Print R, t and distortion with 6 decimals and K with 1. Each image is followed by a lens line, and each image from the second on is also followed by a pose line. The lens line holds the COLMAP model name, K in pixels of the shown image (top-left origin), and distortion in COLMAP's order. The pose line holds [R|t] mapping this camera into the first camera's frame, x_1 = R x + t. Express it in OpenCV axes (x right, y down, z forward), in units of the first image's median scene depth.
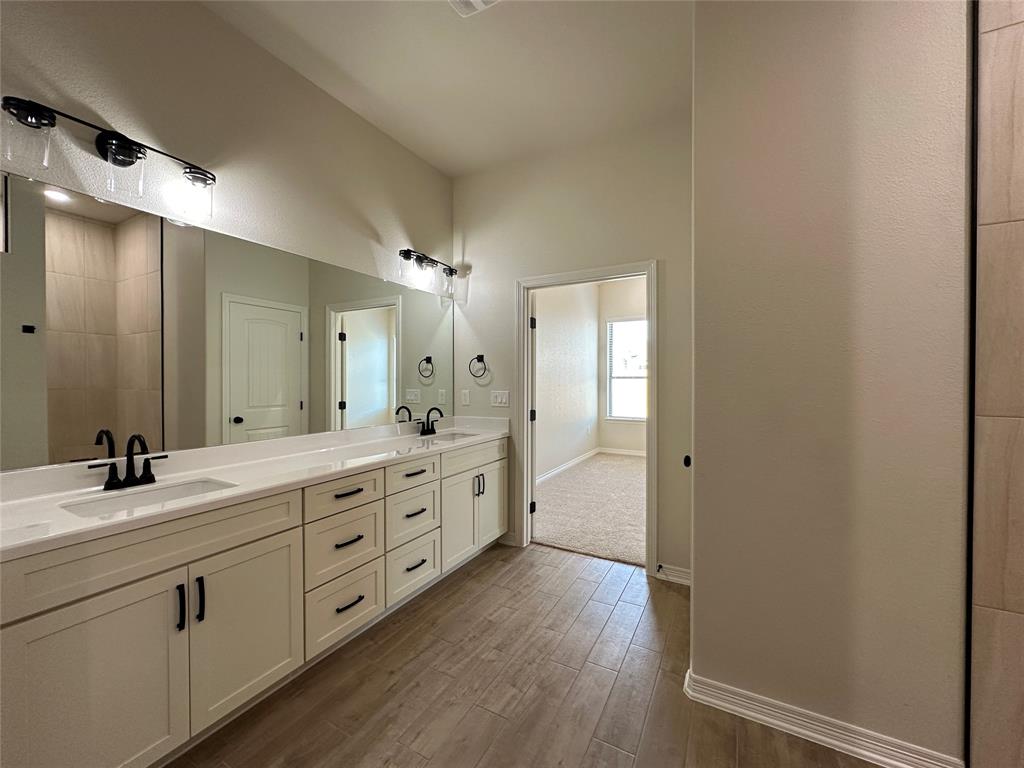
lens RADIAL K [[408.4, 0, 514.6], [0, 408.4, 382.4], [0, 0, 1]] dist [-0.004686, 0.001017]
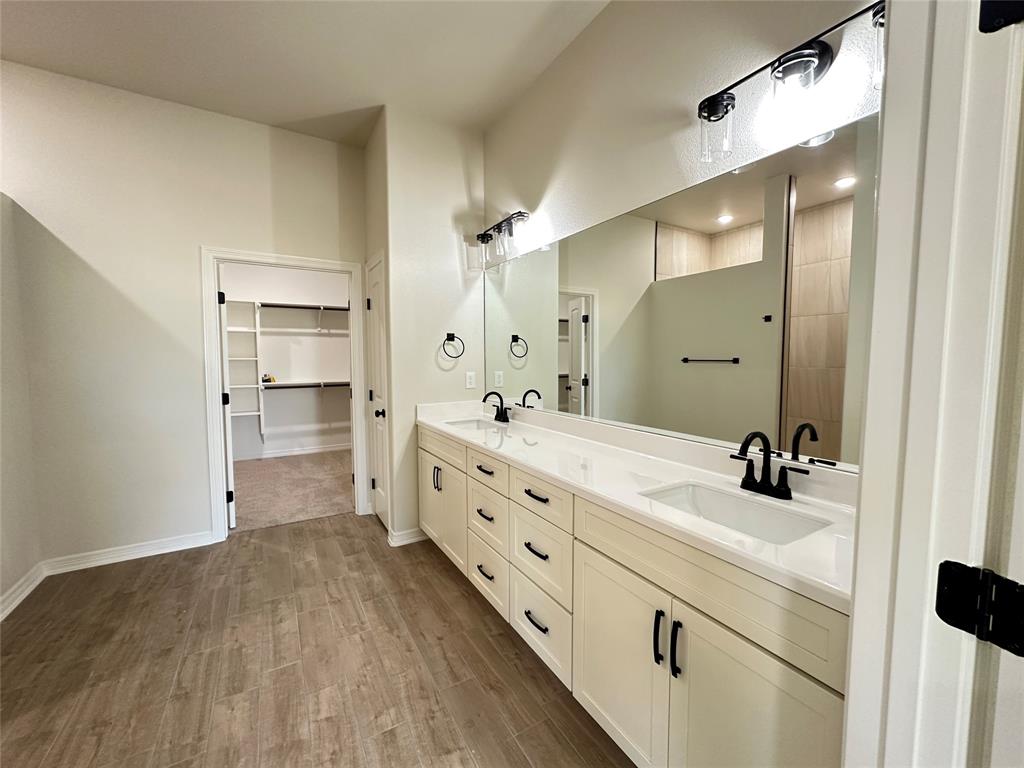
lens RADIAL K [[408.4, 0, 506.5], [0, 408.4, 385.3], [0, 0, 1]] dist [-0.004686, 0.001017]
pose [[-0.517924, 0.059685, -0.853342, 0.315270], [-0.001778, 0.997486, 0.070845, -0.013554], [0.855425, 0.038210, -0.516516, 1.108101]]
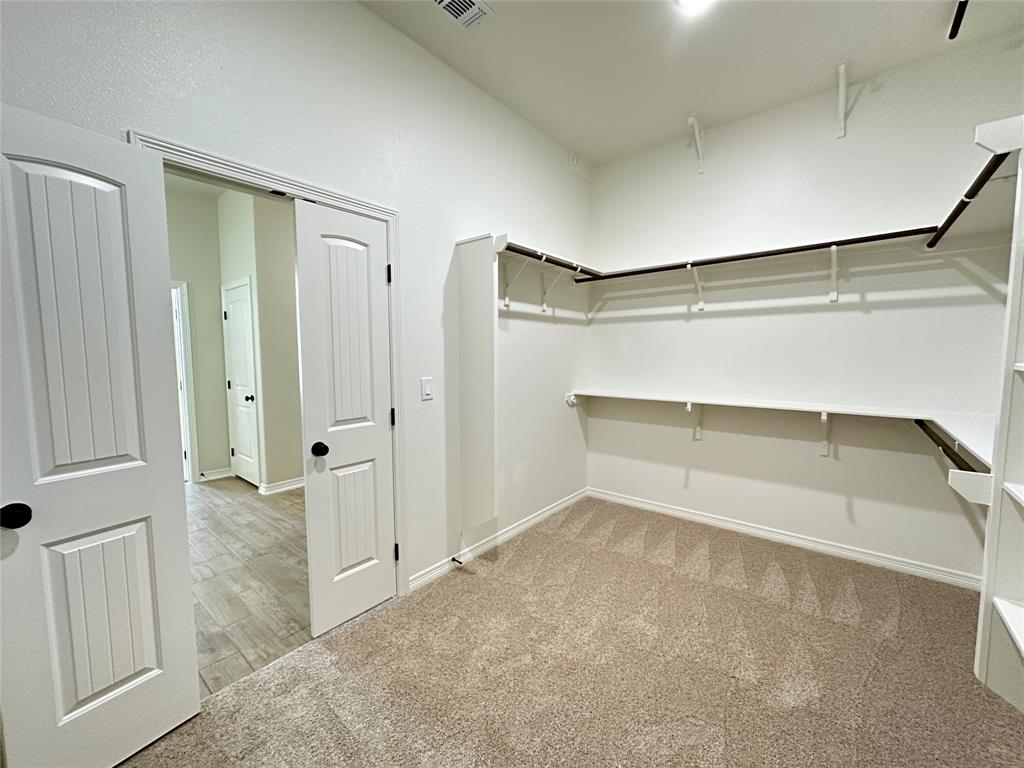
lens RADIAL K [[408.4, 0, 513.7], [0, 408.4, 388.1], [0, 0, 1]] dist [-0.004686, 0.001017]
pose [[0.182324, -0.079769, 0.979997, -0.967005], [0.001343, 0.996723, 0.080881, -0.019357], [-0.983238, -0.013430, 0.181834, -0.504970]]
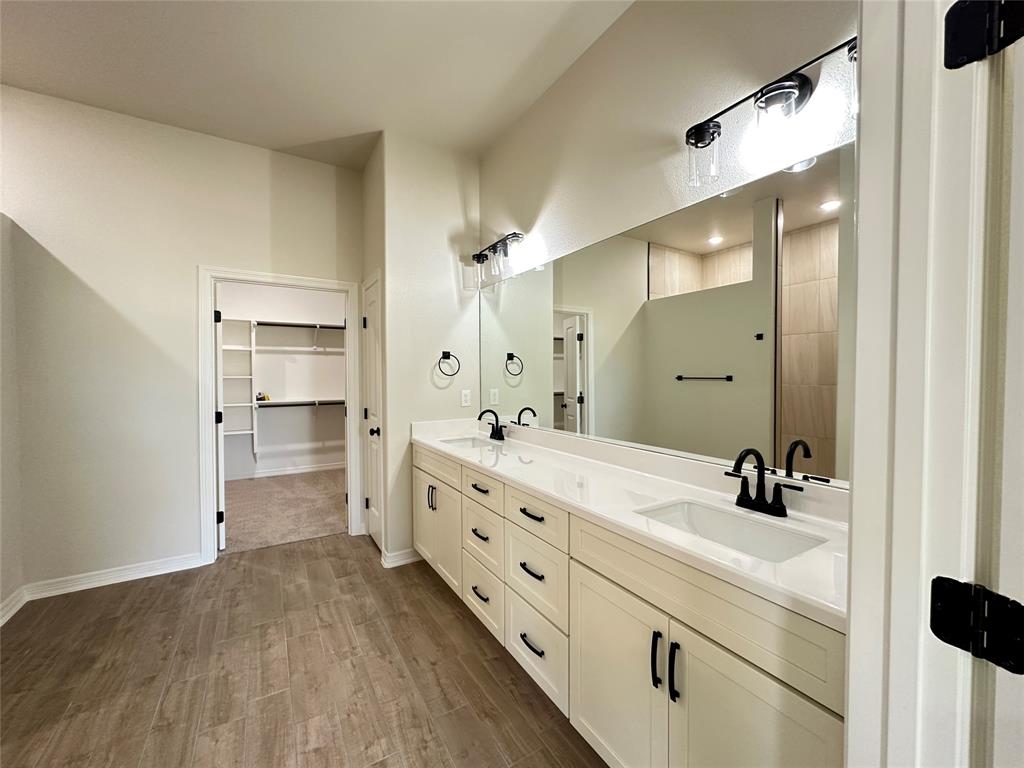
lens RADIAL K [[408.4, 0, 506.3], [0, 408.4, 384.6], [0, 0, 1]] dist [-0.004686, 0.001017]
pose [[-0.509419, 0.021631, -0.860247, 0.316855], [-0.000247, 0.999680, 0.025284, -0.013398], [0.860519, 0.013092, -0.509251, 1.110686]]
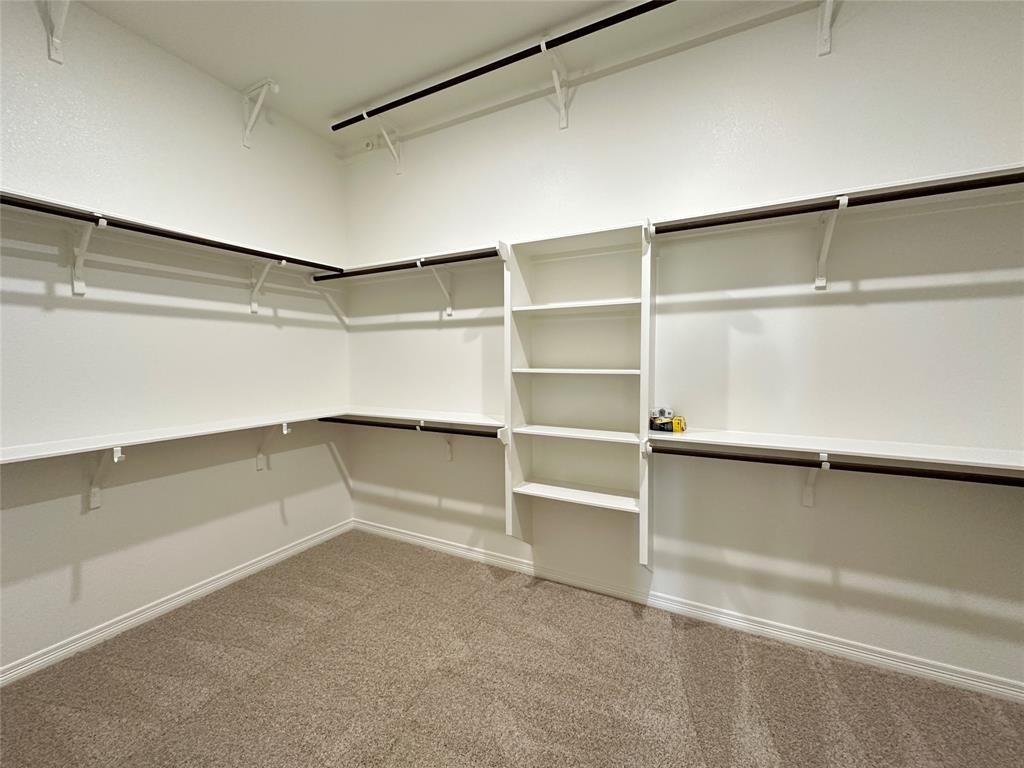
lens RADIAL K [[408.4, 0, 500.7], [0, 408.4, 387.0], [0, 0, 1]] dist [-0.004686, 0.001017]
pose [[-0.999934, 0.011108, 0.003019, -0.458567], [0.011276, 0.997951, 0.062980, -0.024455], [-0.002313, 0.063010, -0.998010, -0.122372]]
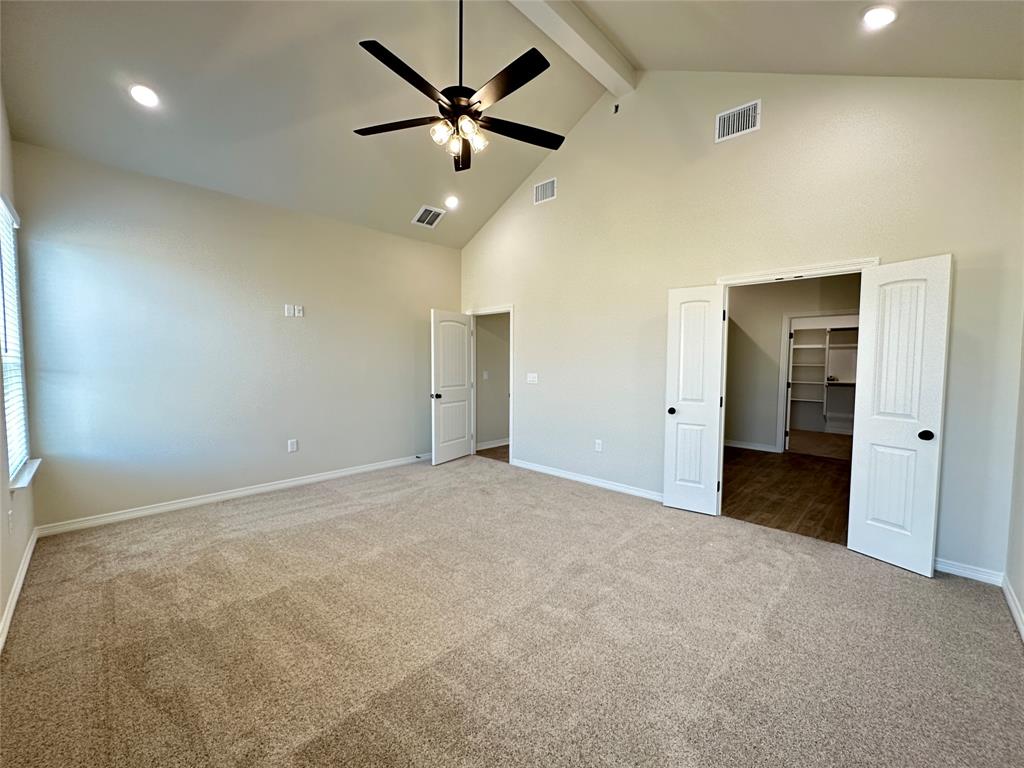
lens RADIAL K [[408.4, 0, 512.7], [0, 408.4, 384.3], [0, 0, 1]] dist [-0.004686, 0.001017]
pose [[-0.960158, -0.027178, 0.278132, 0.613869], [-0.014817, 0.998811, 0.046451, 0.034716], [-0.279064, 0.040479, -0.959419, 2.542913]]
